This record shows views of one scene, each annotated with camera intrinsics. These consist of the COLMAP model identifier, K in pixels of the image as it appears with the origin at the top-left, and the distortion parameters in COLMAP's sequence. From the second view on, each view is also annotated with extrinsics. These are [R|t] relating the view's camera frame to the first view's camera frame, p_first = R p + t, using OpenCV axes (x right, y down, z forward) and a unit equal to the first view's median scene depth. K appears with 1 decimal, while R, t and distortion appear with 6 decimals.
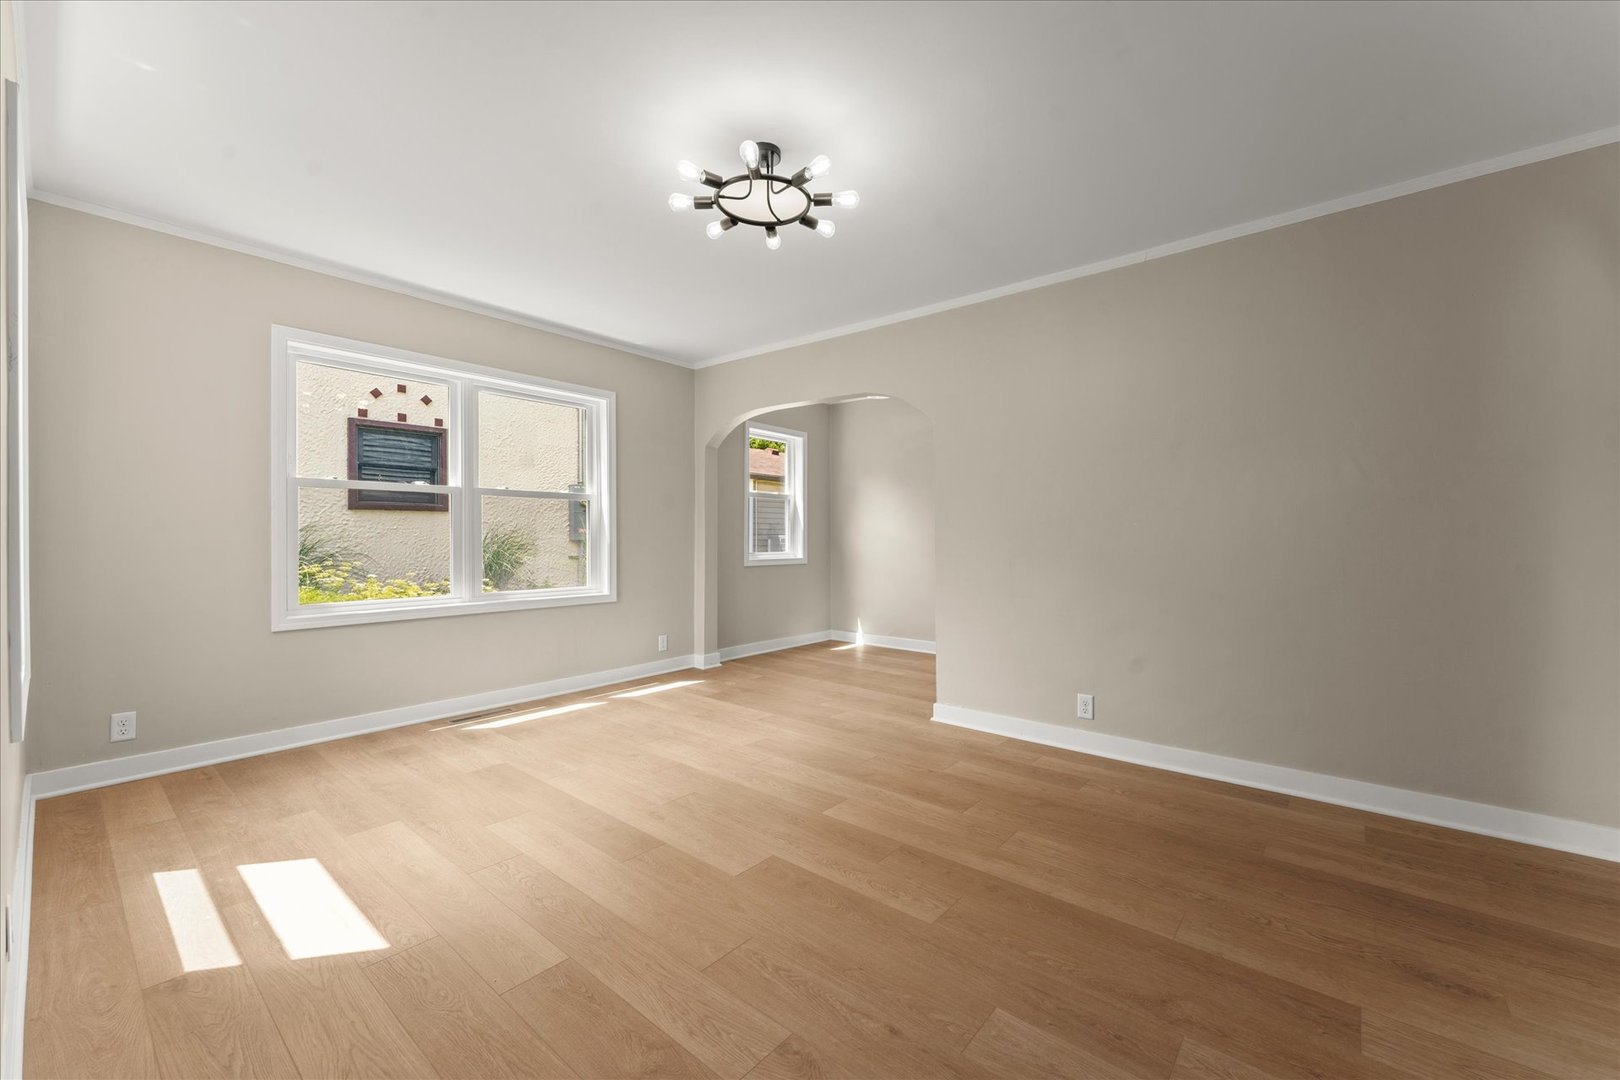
lens RADIAL K [[641.8, 0, 810.0], [0, 641.8, 540.0], [0, 0, 1]] dist [-0.001463, -0.000153]
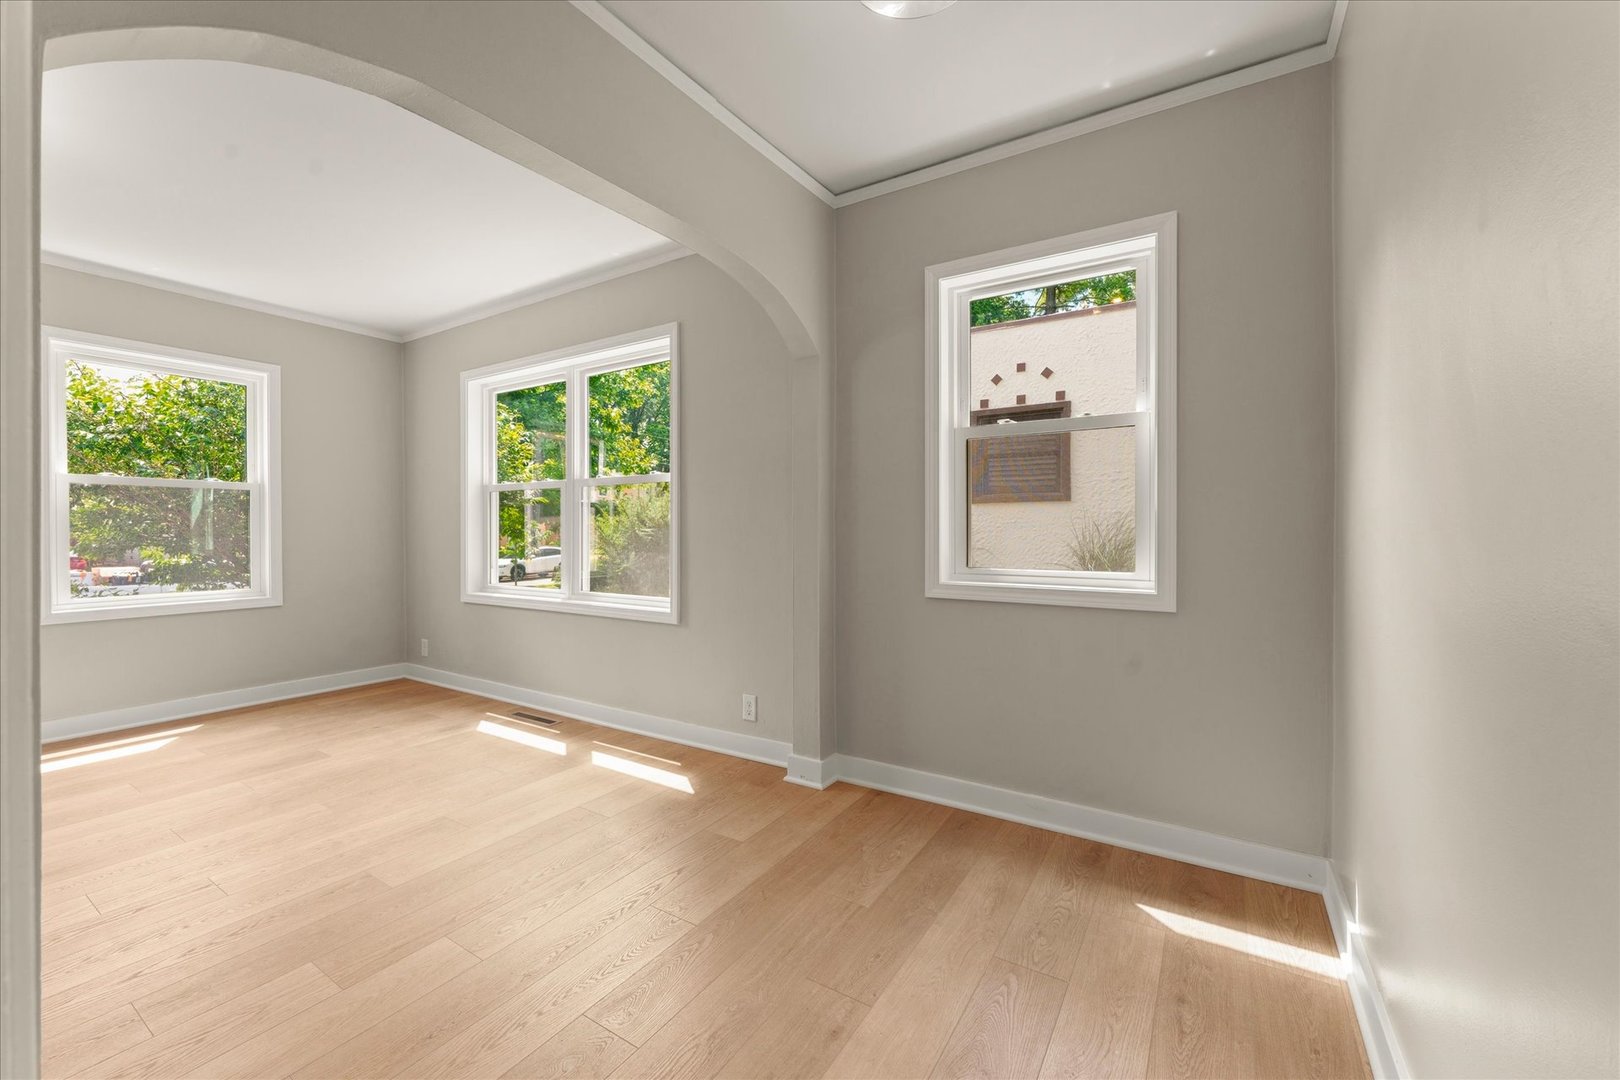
lens RADIAL K [[641.8, 0, 810.0], [0, 641.8, 540.0], [0, 0, 1]] dist [-0.001463, -0.000153]
pose [[0.130910, 0.012669, -0.991313, 0.472295], [-0.004522, 0.999916, 0.012181, -0.005332], [0.991384, 0.002888, 0.130956, 1.241737]]
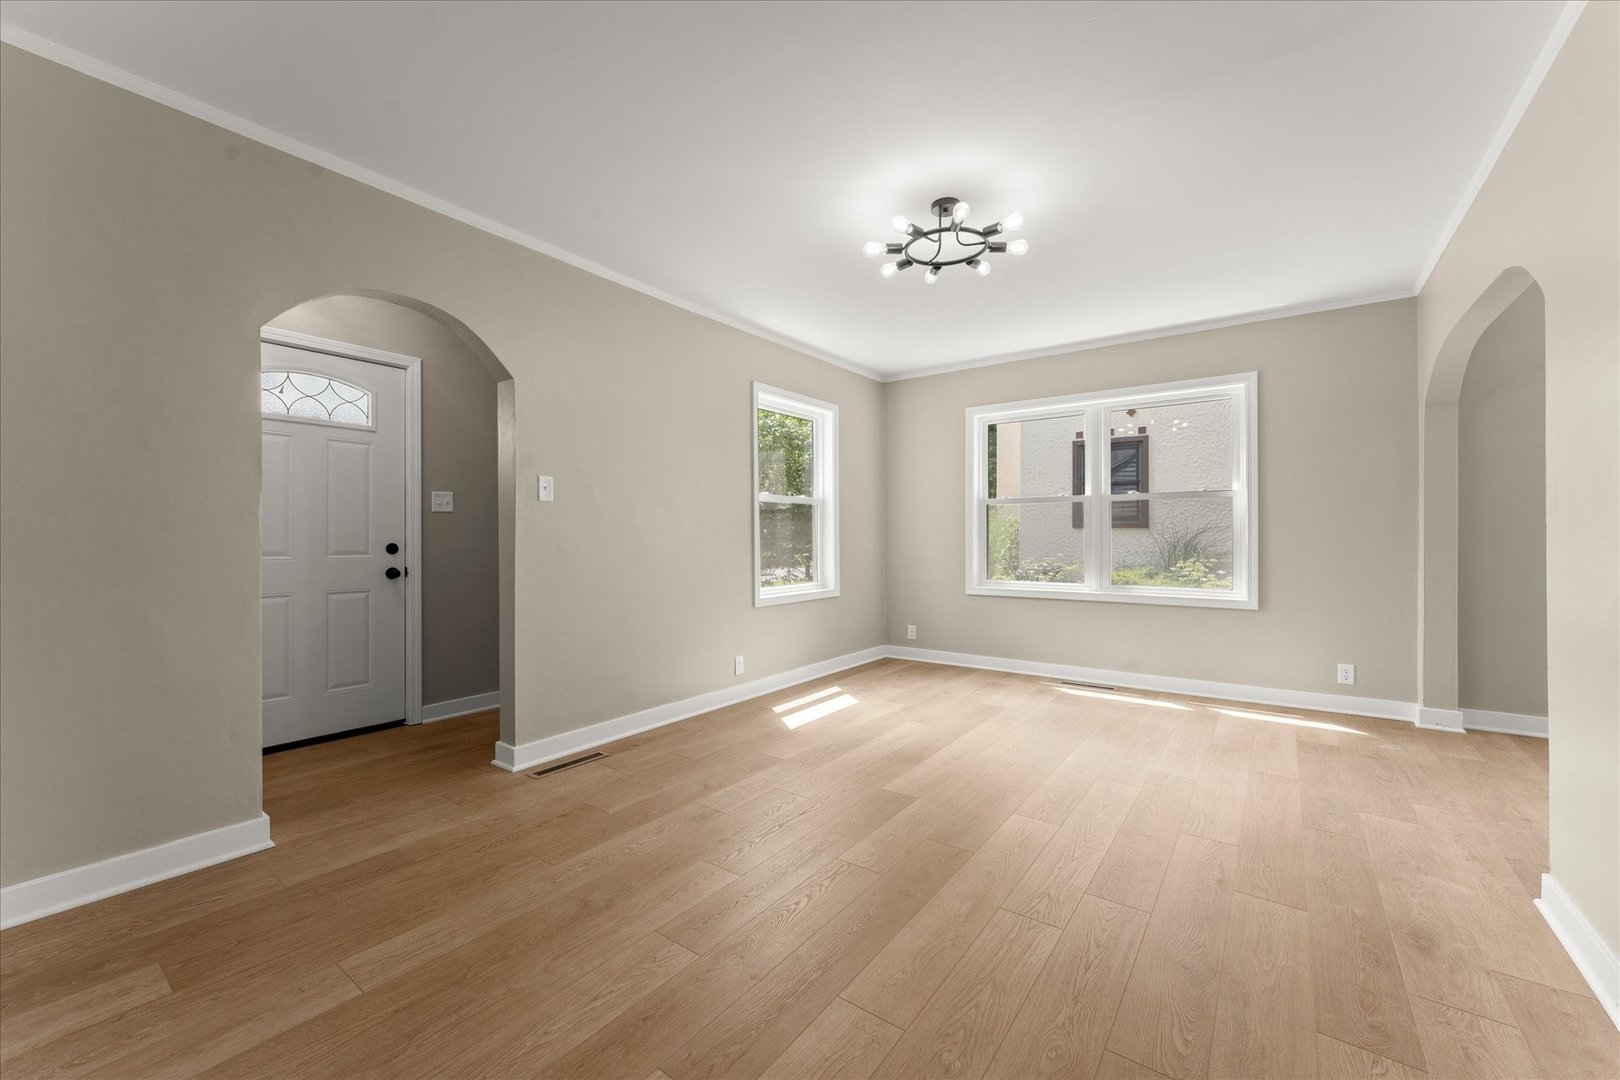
lens RADIAL K [[641.8, 0, 810.0], [0, 641.8, 540.0], [0, 0, 1]] dist [-0.001463, -0.000153]
pose [[0.058431, 0.004474, -0.998281, 0.632769], [-0.002469, 0.999988, 0.004337, -0.002468], [0.998288, 0.002211, 0.058441, 0.399387]]
